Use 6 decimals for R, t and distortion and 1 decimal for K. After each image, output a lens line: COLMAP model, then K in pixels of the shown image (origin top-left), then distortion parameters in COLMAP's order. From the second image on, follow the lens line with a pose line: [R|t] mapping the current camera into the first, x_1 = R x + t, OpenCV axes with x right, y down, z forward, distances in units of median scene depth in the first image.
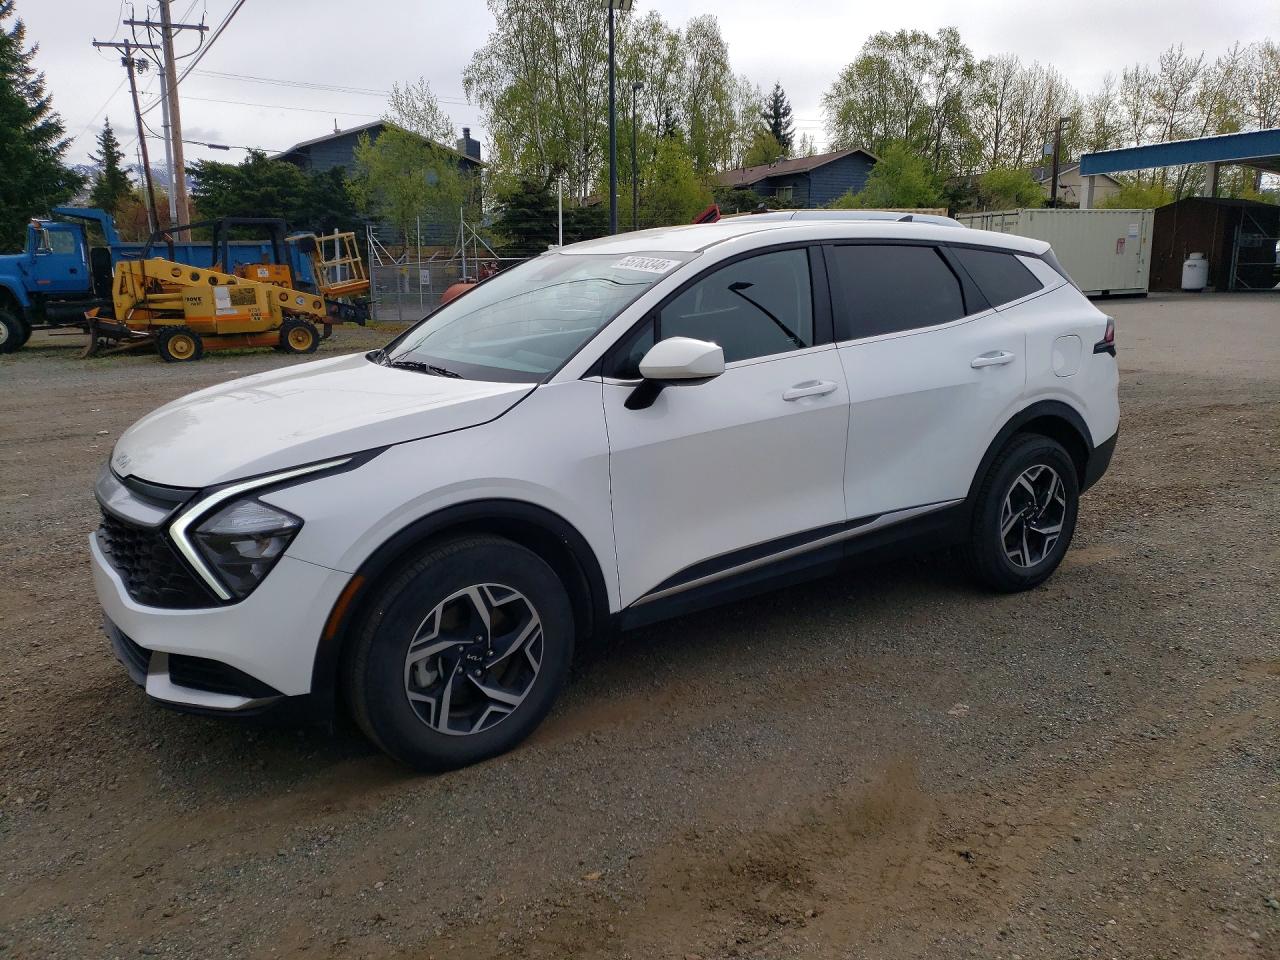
lens RADIAL K [[887.0, 0, 645.9], [0, 887.0, 462.6], [0, 0, 1]] dist [0.054742, -0.052567]
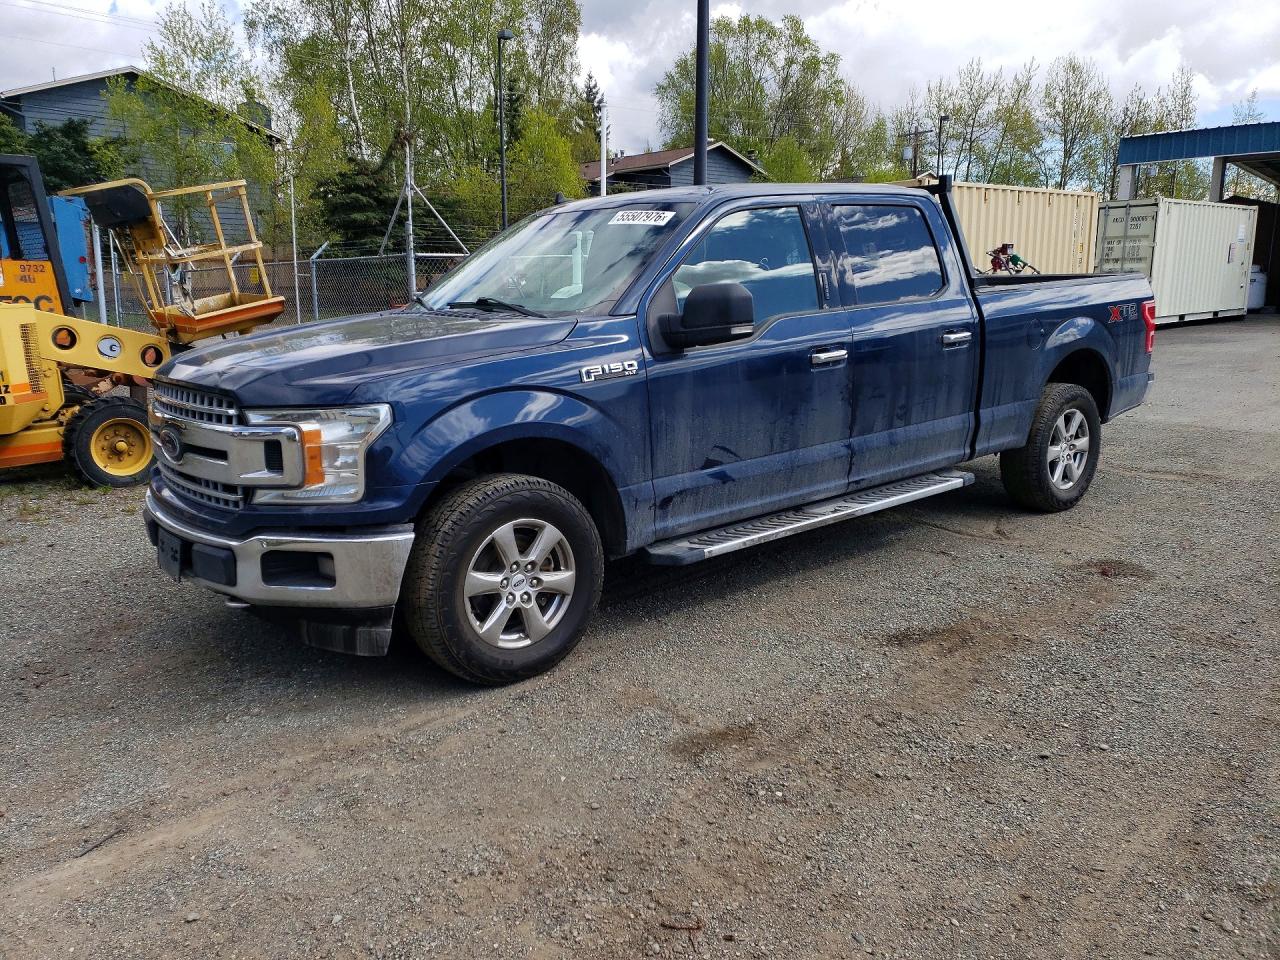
lens RADIAL K [[986.4, 0, 627.6], [0, 986.4, 476.6], [0, 0, 1]] dist [0.004431, 0.009716]
pose [[0.978811, -0.034359, 0.201864, -0.070914], [0.038453, 0.999126, -0.016391, -0.030190], [-0.201124, 0.023806, 0.979276, 0.147784]]
